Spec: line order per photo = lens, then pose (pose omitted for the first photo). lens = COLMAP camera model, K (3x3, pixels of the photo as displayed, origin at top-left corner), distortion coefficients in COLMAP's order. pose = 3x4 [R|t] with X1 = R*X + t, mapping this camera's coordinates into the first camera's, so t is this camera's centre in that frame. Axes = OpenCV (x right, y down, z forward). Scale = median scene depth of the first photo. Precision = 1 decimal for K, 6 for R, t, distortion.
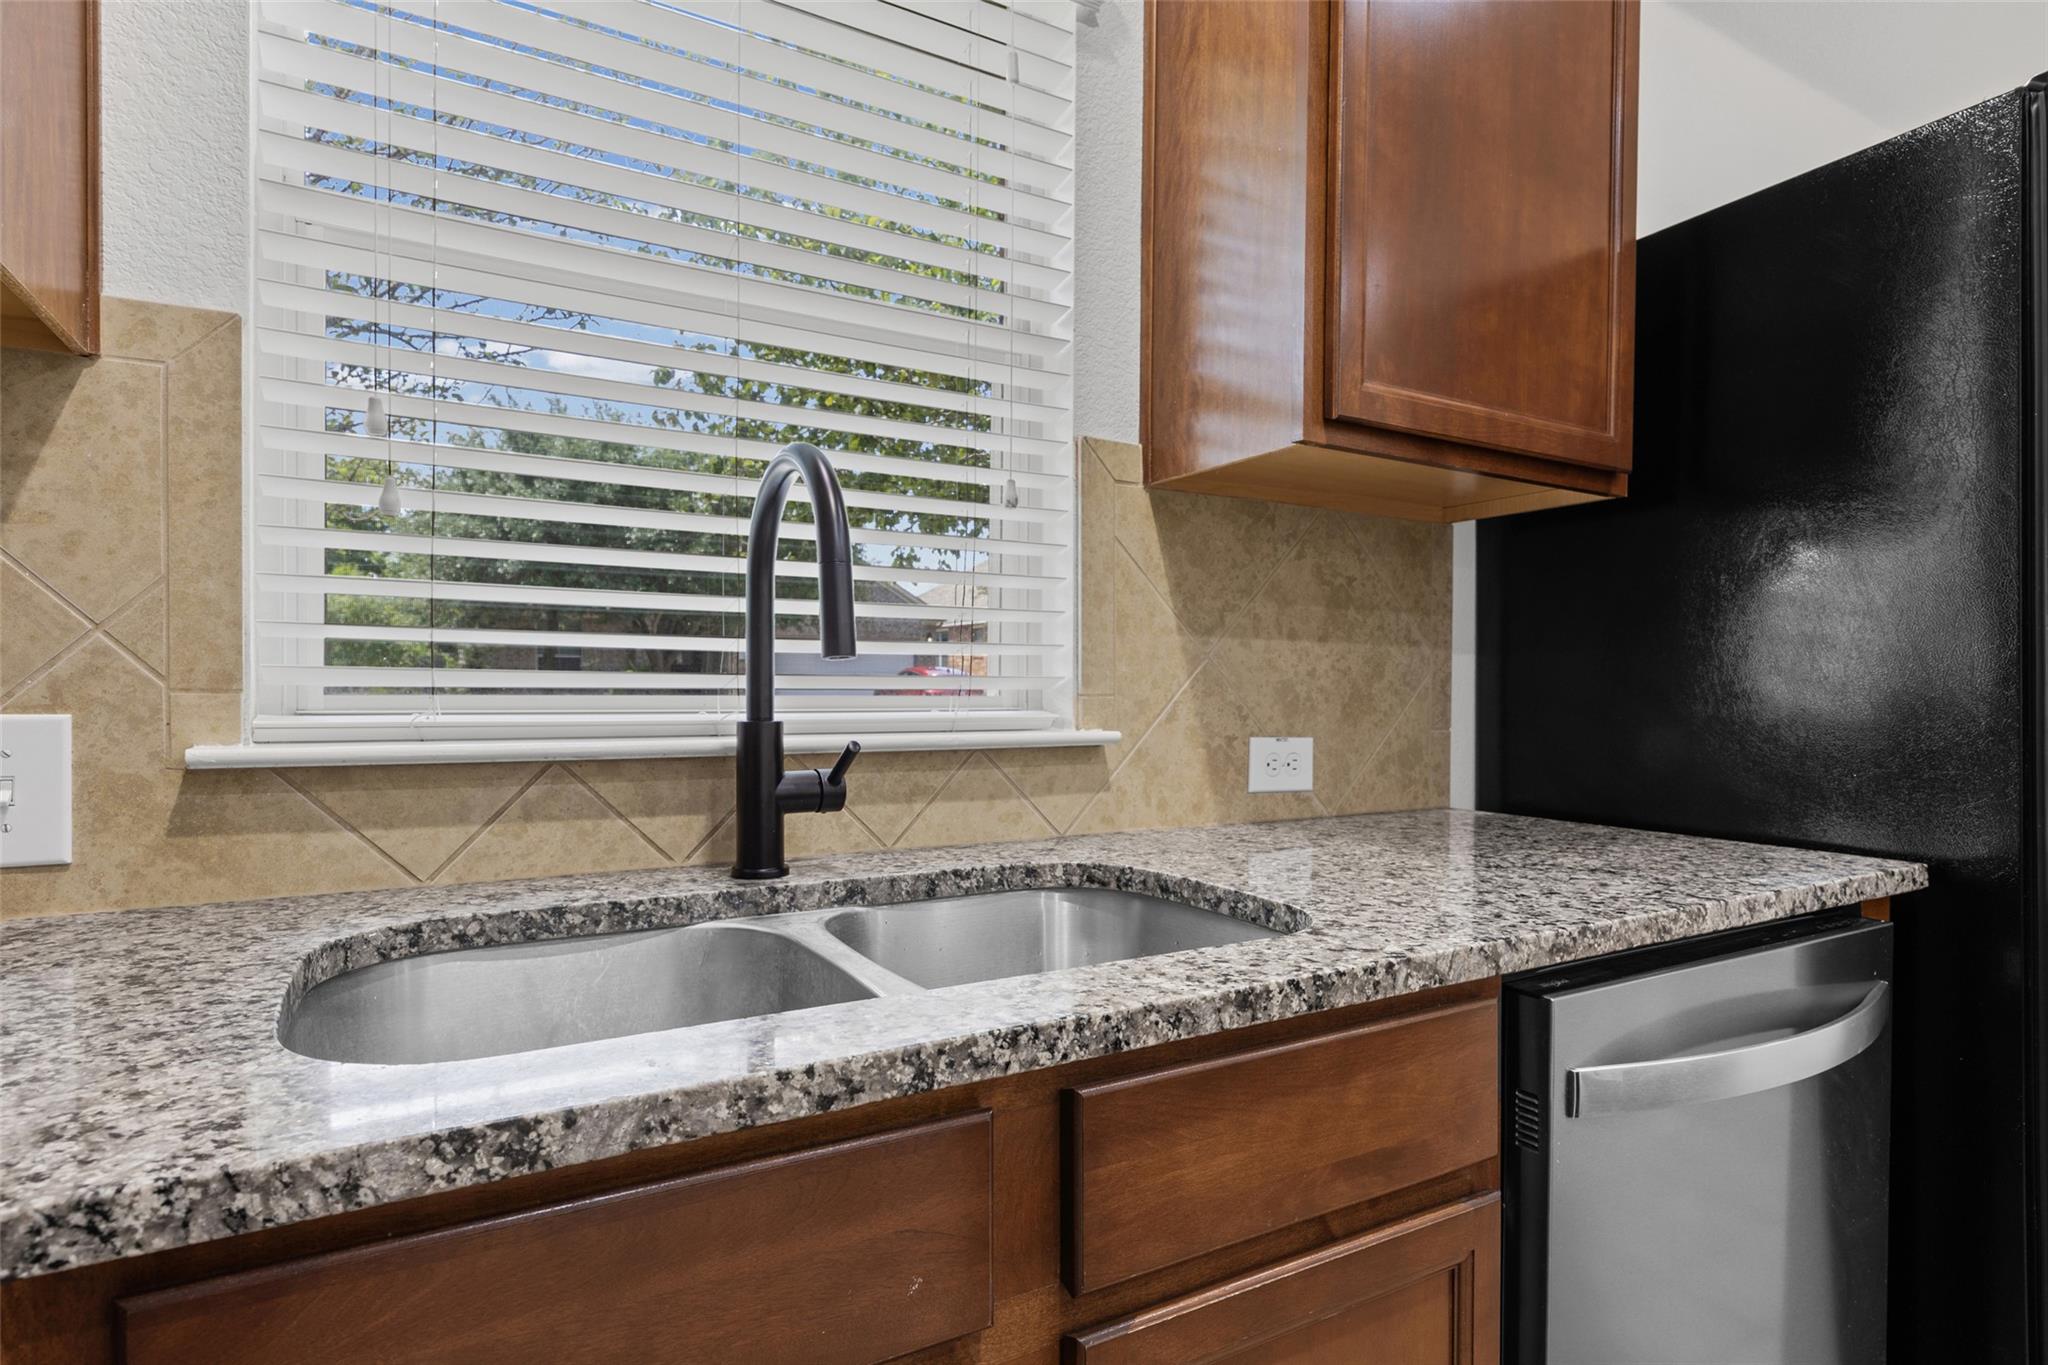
lens RADIAL K [[1097.1, 0, 1018.2], [0, 1097.1, 682.8], [0, 0, 1]] dist [0.003168, -0.004487]
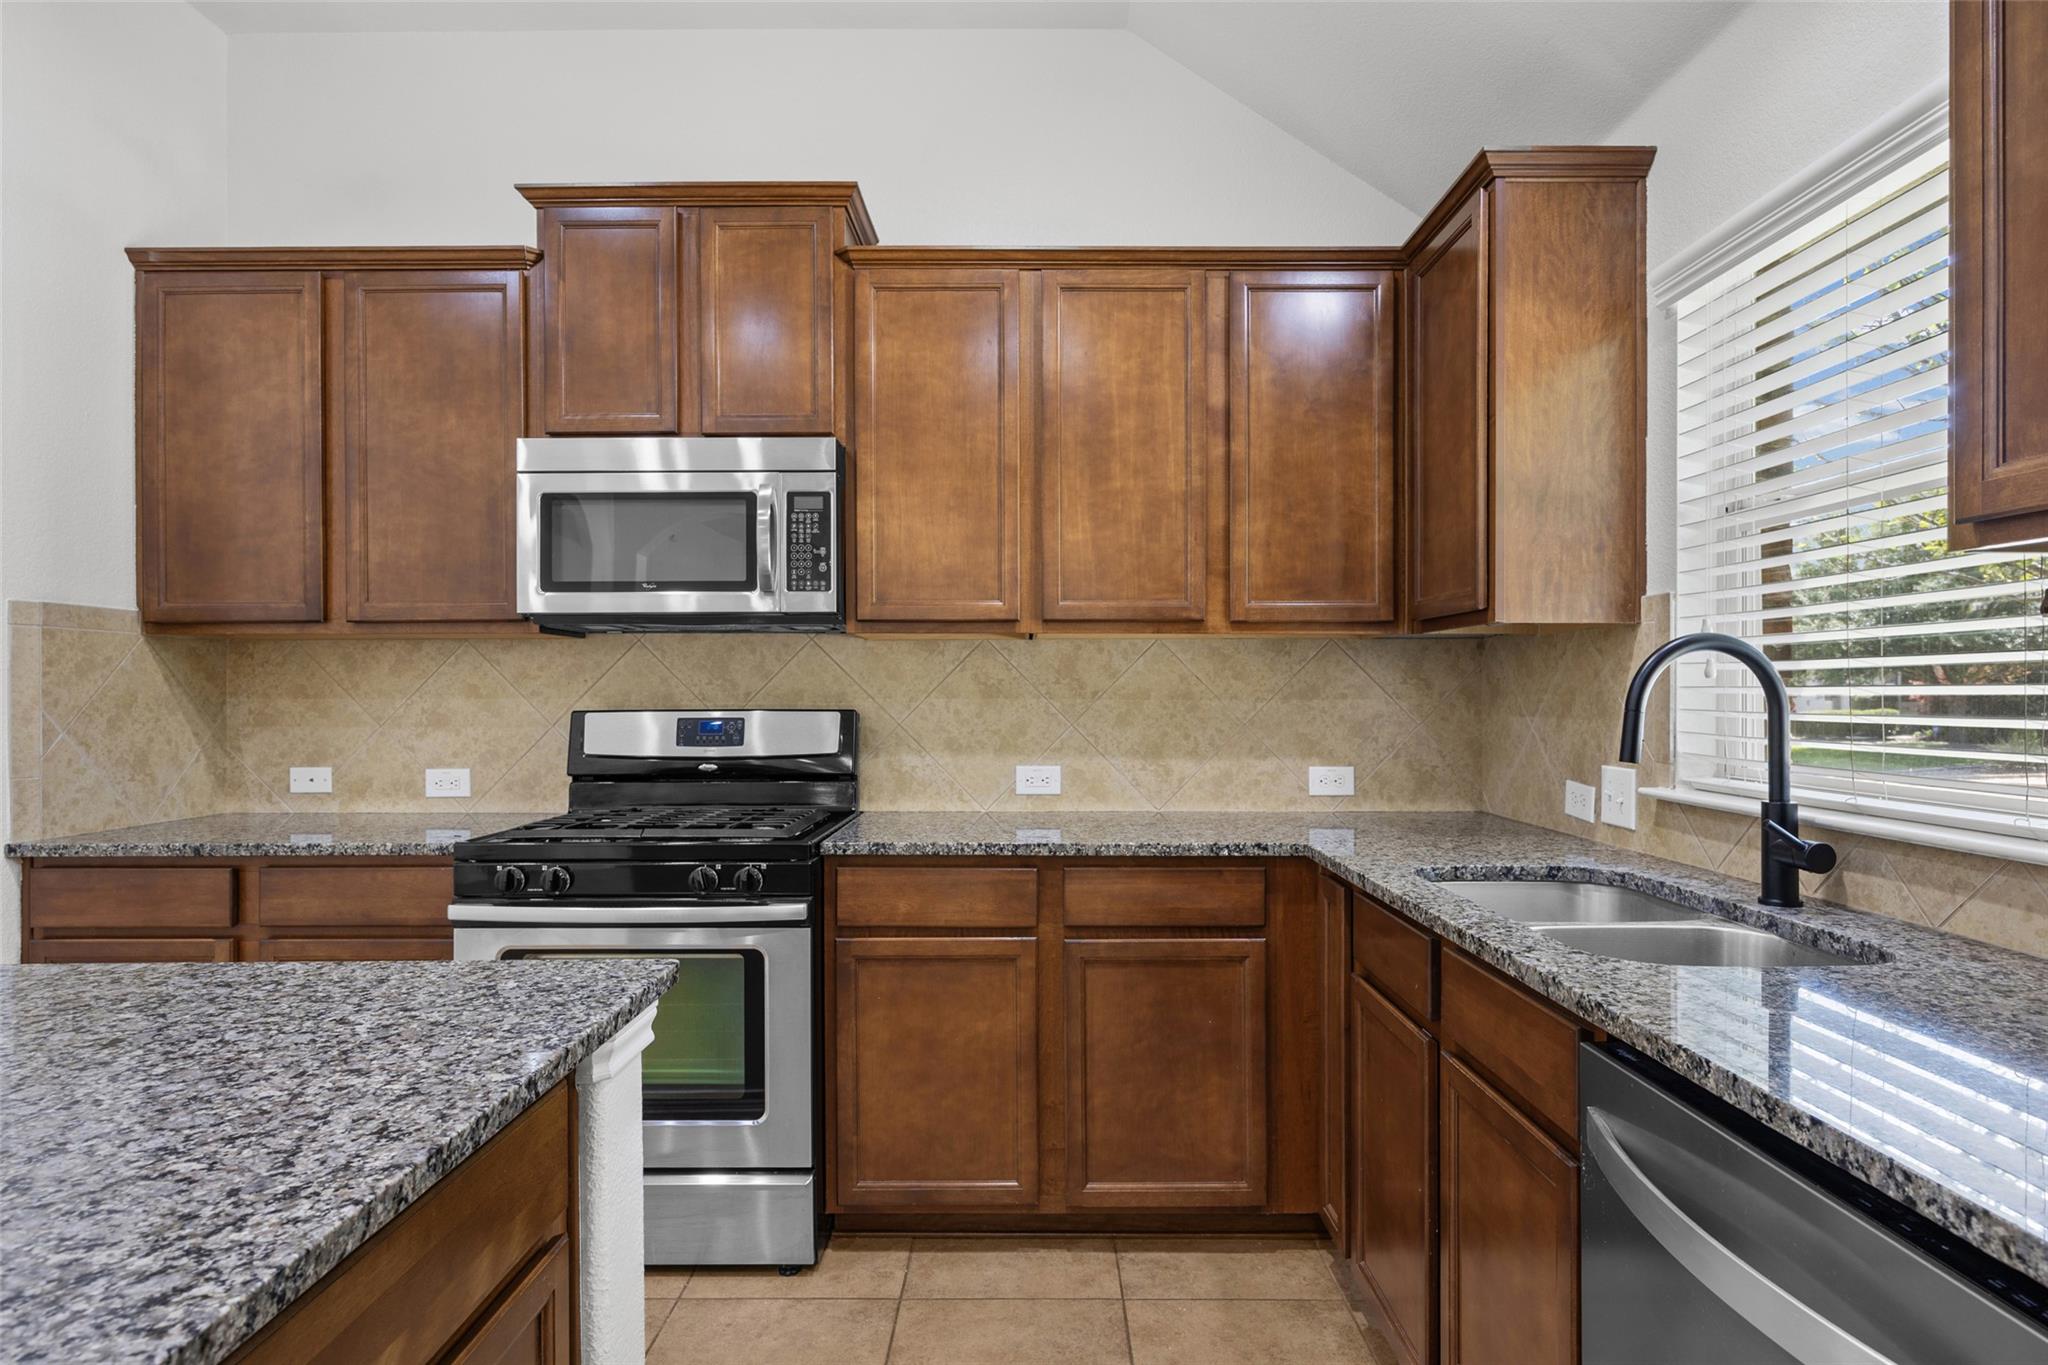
lens RADIAL K [[1097.1, 0, 1018.8], [0, 1097.1, 677.8], [0, 0, 1]] dist [0.003168, -0.004487]
pose [[-0.510392, -0.019066, -0.859731, 1.543954], [-0.006711, 0.999812, -0.018189, -0.096117], [0.859916, -0.003514, -0.510424, 0.854173]]
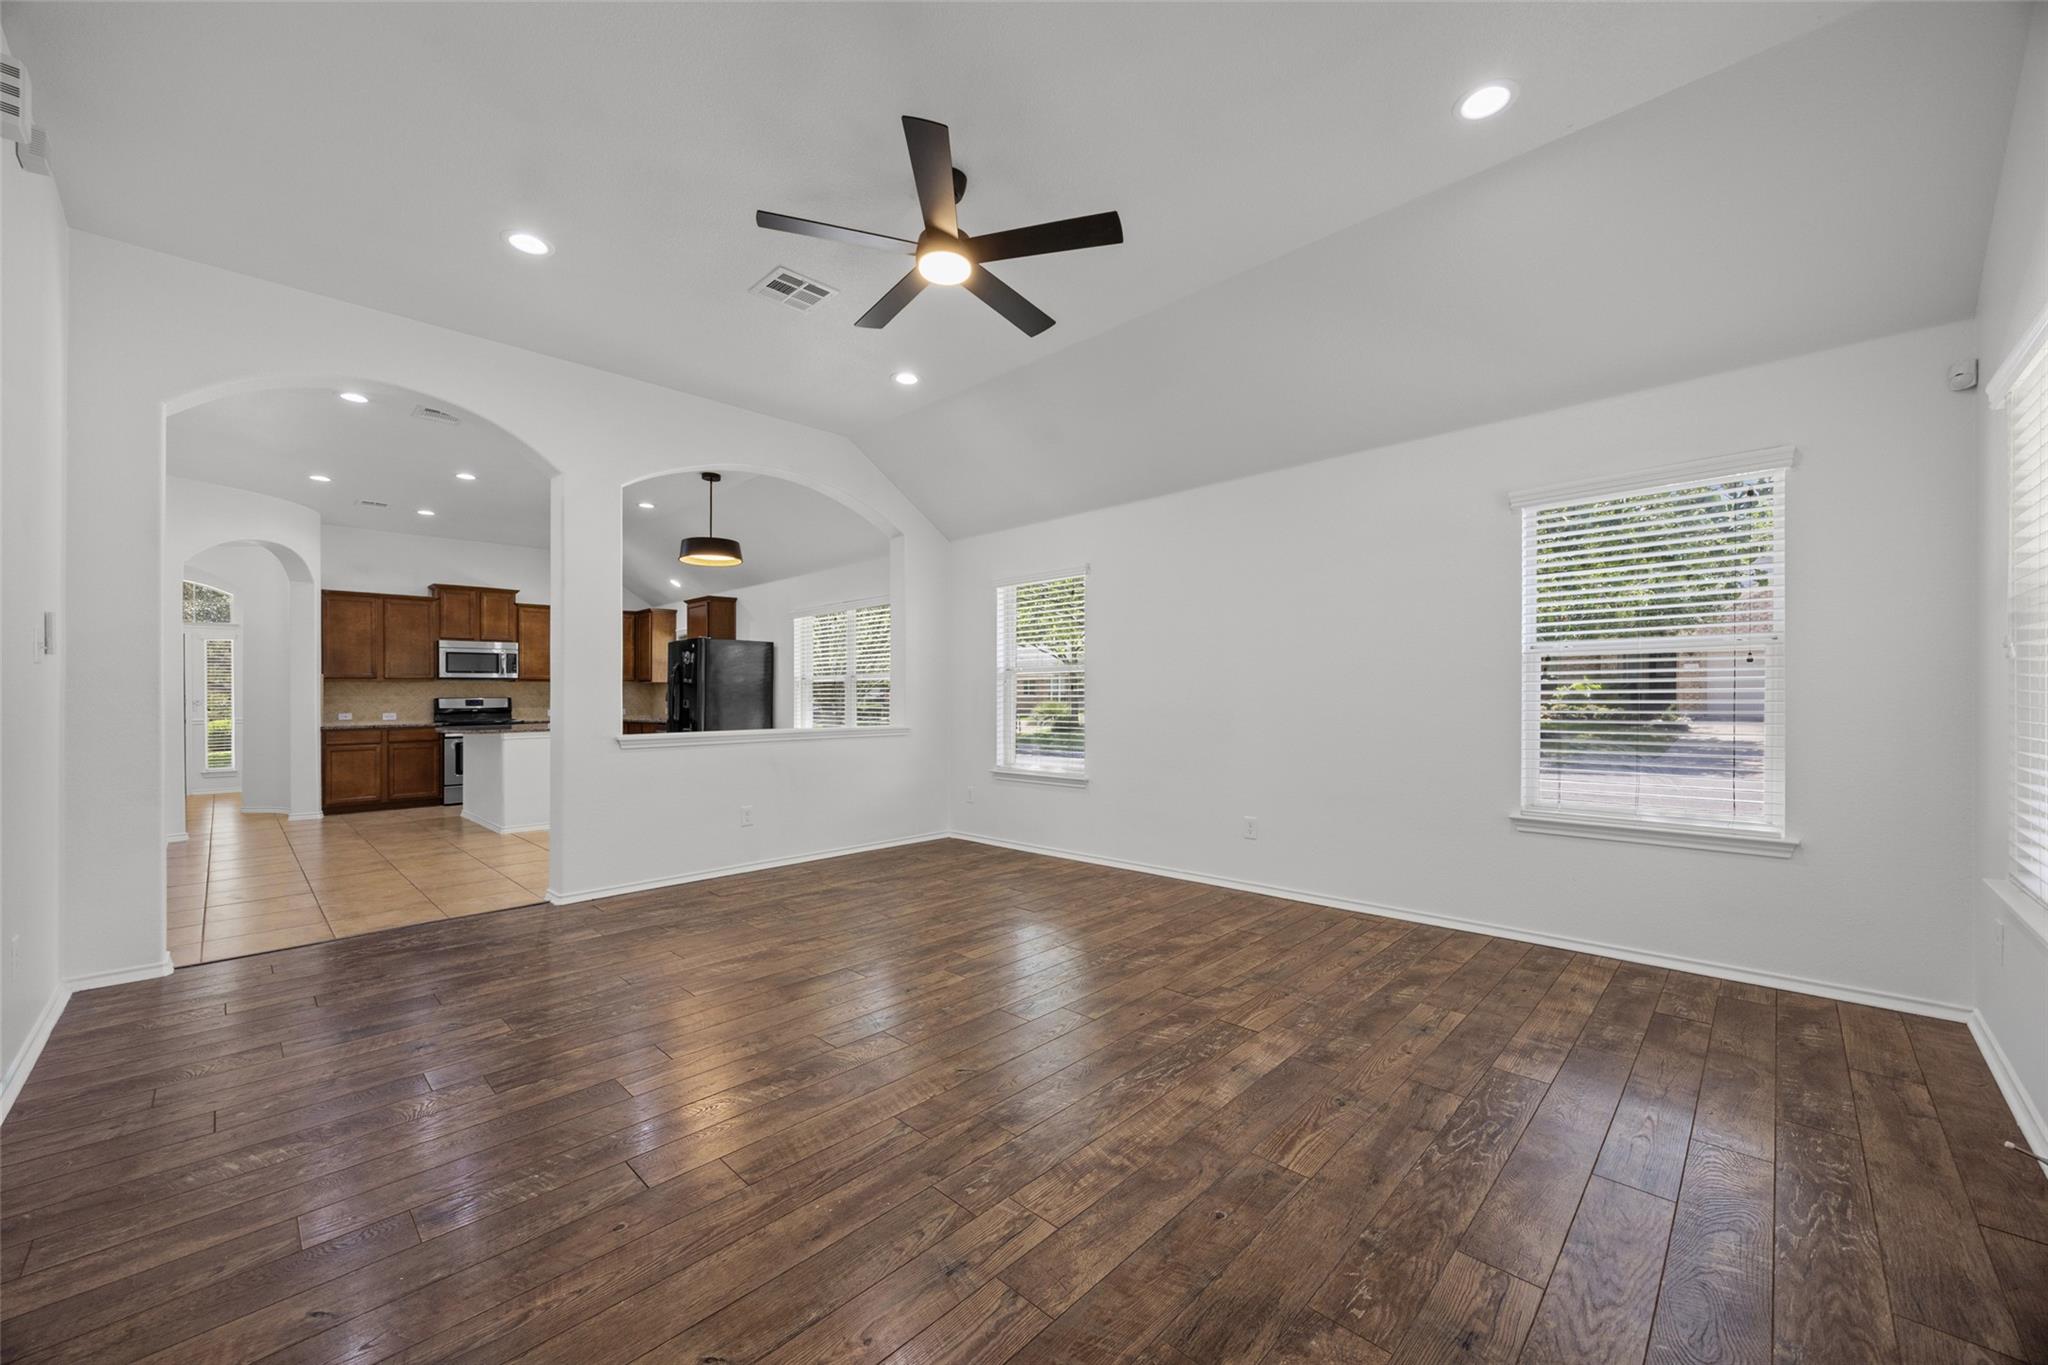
lens RADIAL K [[790.7, 0, 1026.9], [0, 790.7, 684.5], [0, 0, 1]] dist [-0.002700, -0.000815]
pose [[0.270027, -0.032545, -0.962302, 9.141377], [0.011414, 0.999467, -0.030599, 0.111097], [0.962785, -0.002722, 0.270255, 2.255392]]
